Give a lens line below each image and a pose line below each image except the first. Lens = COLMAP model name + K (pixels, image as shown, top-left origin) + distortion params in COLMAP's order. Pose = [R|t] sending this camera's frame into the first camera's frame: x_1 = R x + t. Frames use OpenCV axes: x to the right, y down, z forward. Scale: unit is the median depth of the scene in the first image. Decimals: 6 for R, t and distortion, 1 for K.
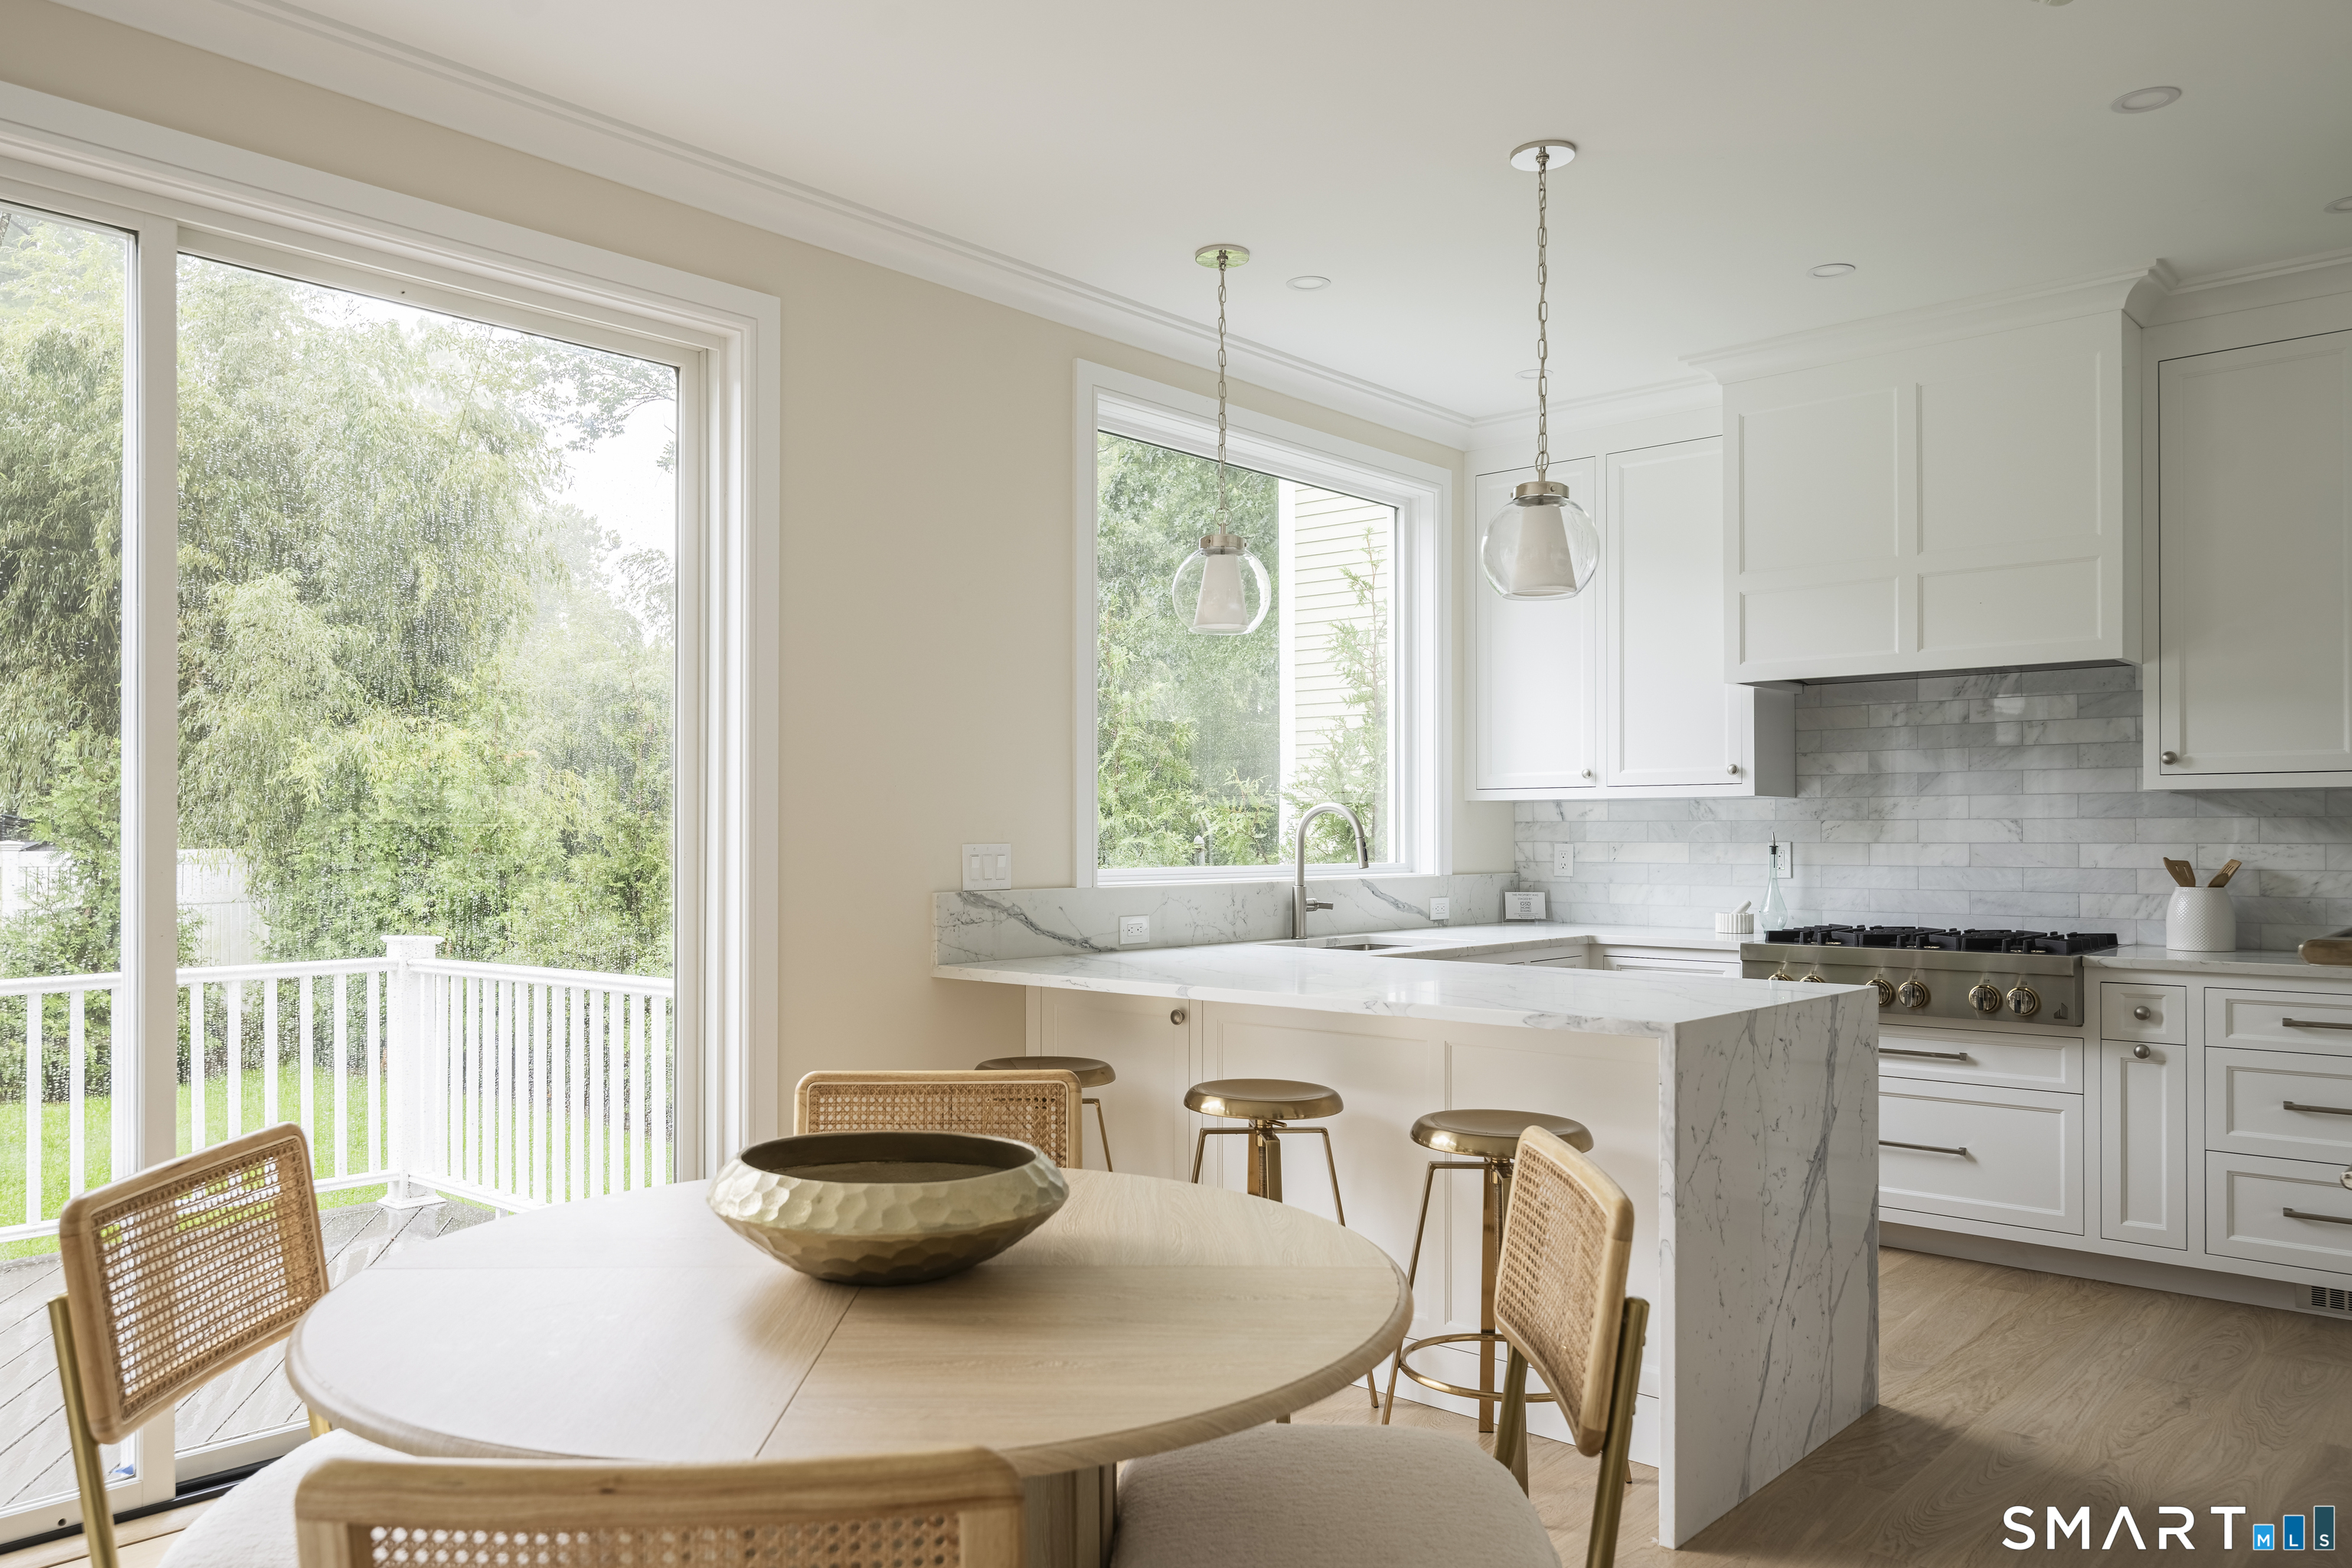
lens RADIAL K [[1652.4, 0, 1093.6], [0, 1652.4, 827.9], [0, 0, 1]] dist [-0.008060, 0.000957]
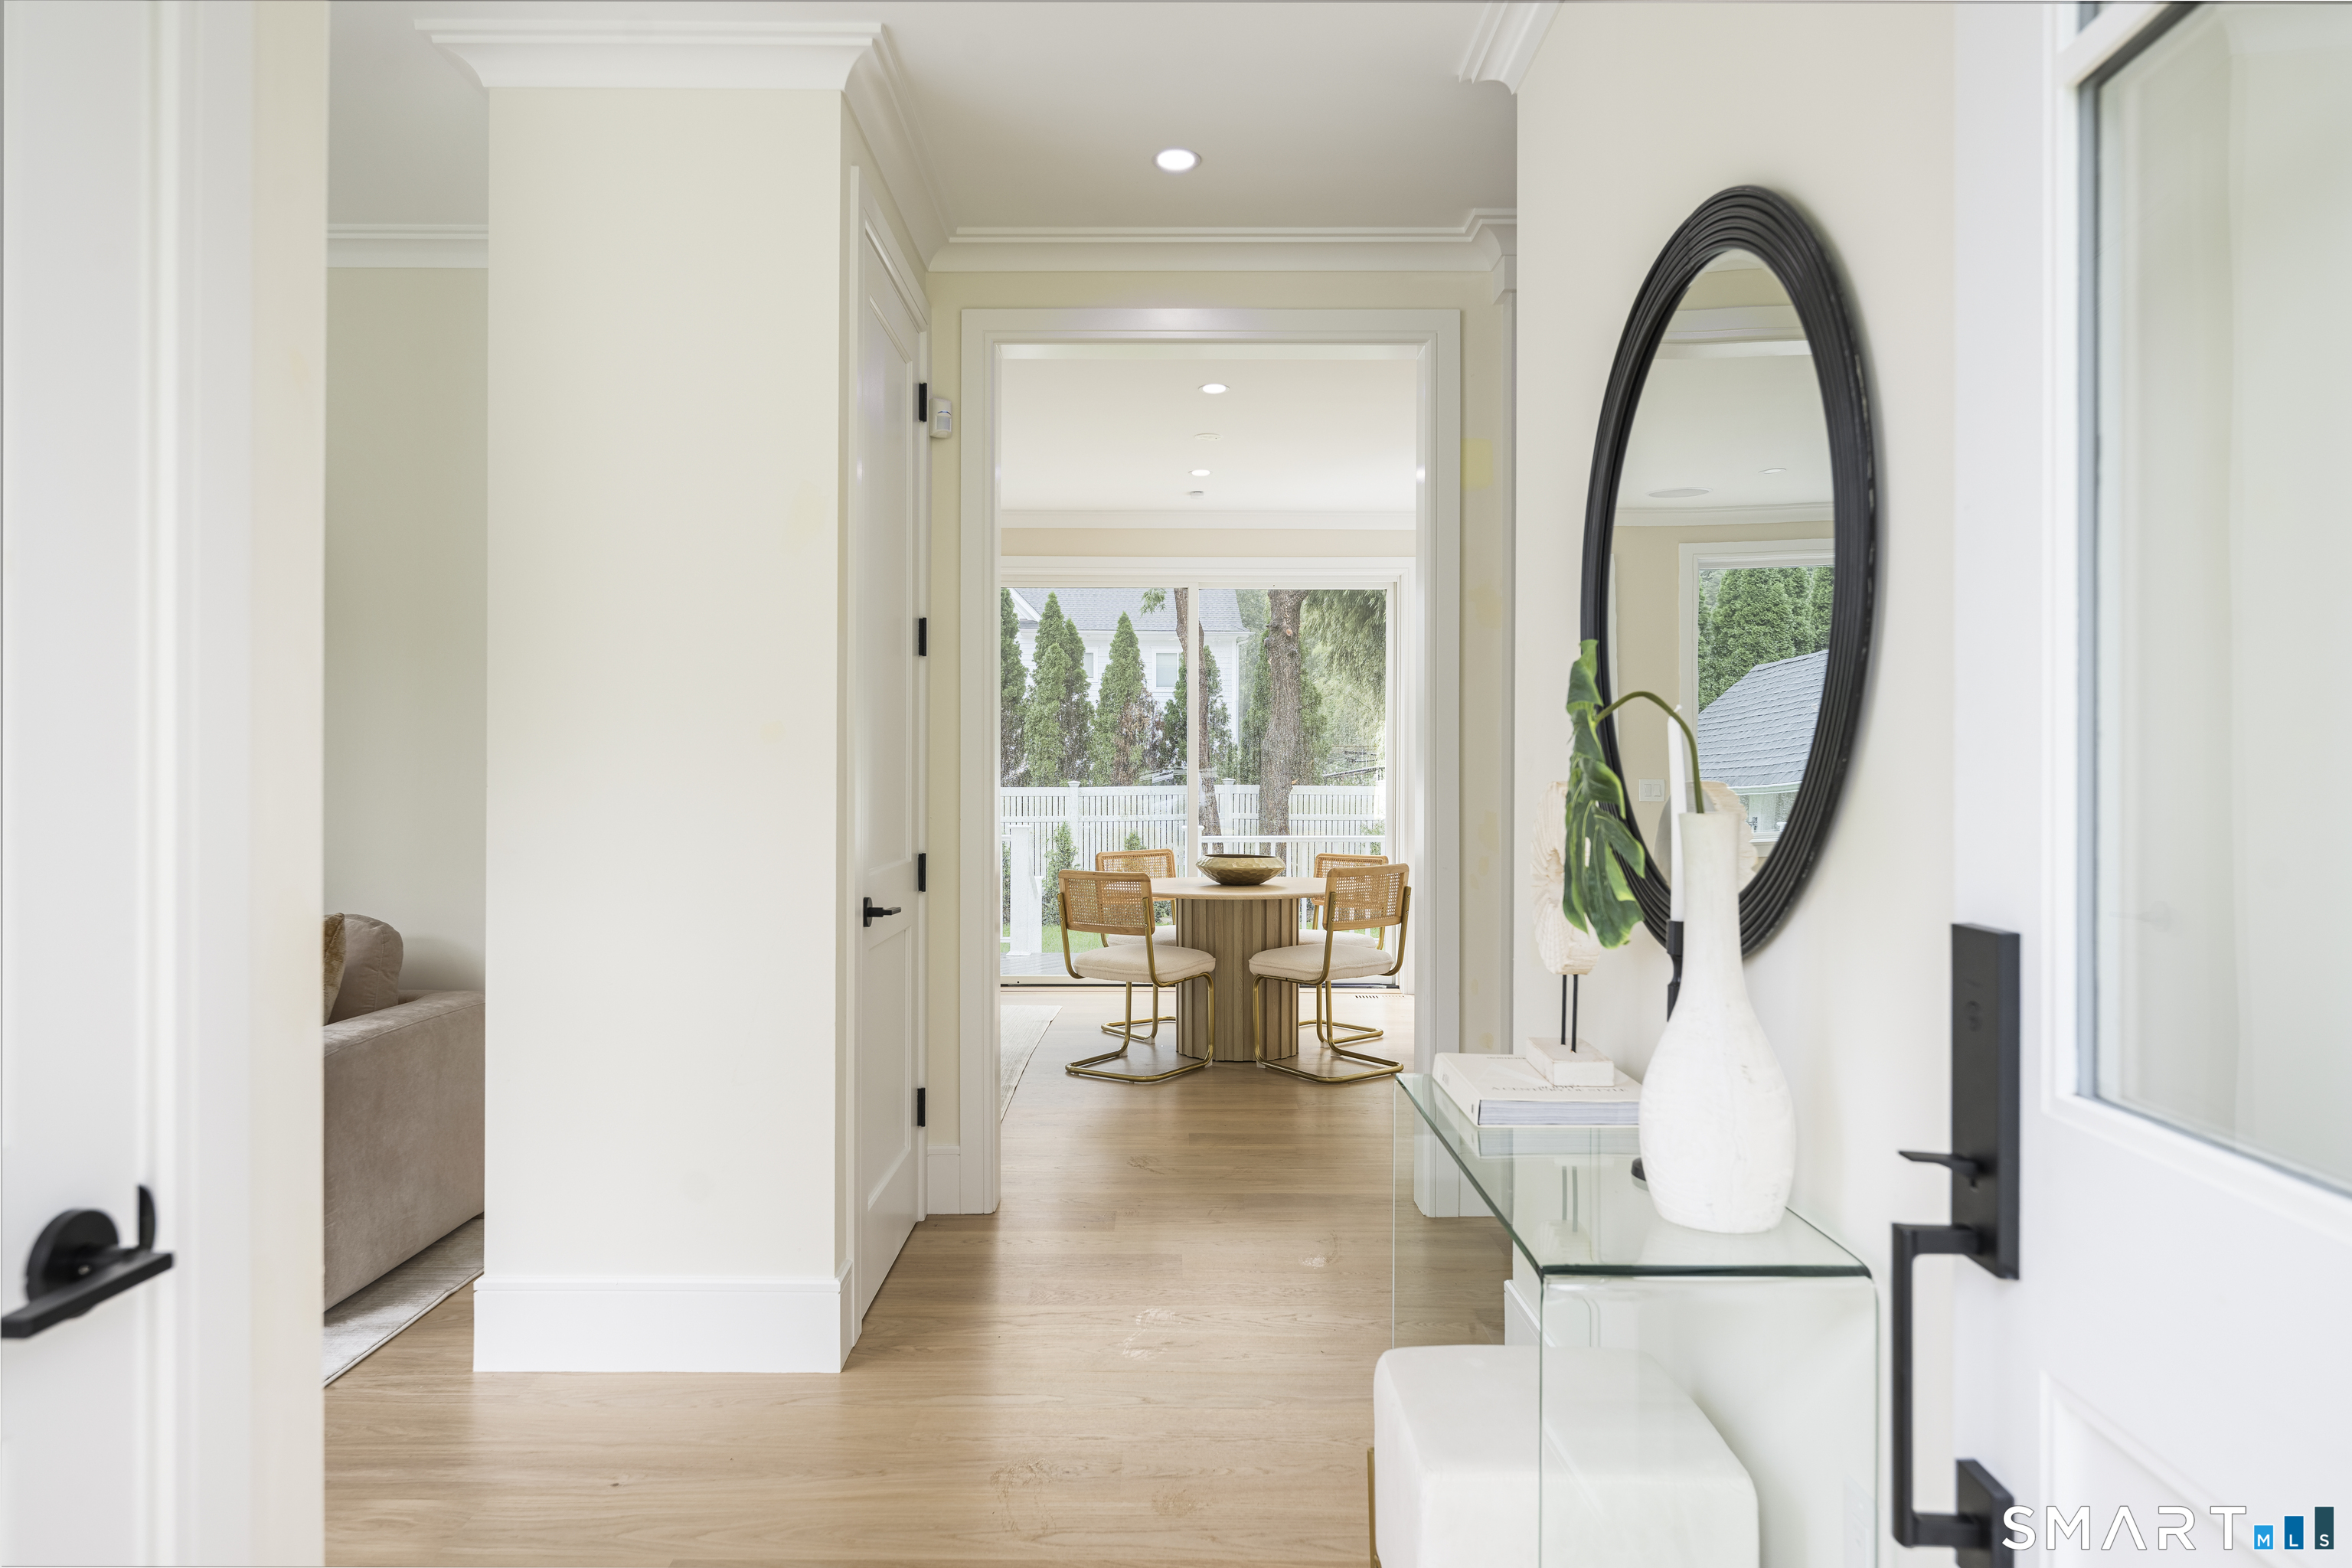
lens RADIAL K [[1444.2, 0, 1173.5], [0, 1444.2, 782.3], [0, 0, 1]] dist [-0.003437, -0.003095]
pose [[0.687178, 0.006294, -0.726462, 0.947572], [-0.001541, 0.999973, 0.007207, -0.003085], [0.726488, -0.003833, 0.687169, -0.633501]]
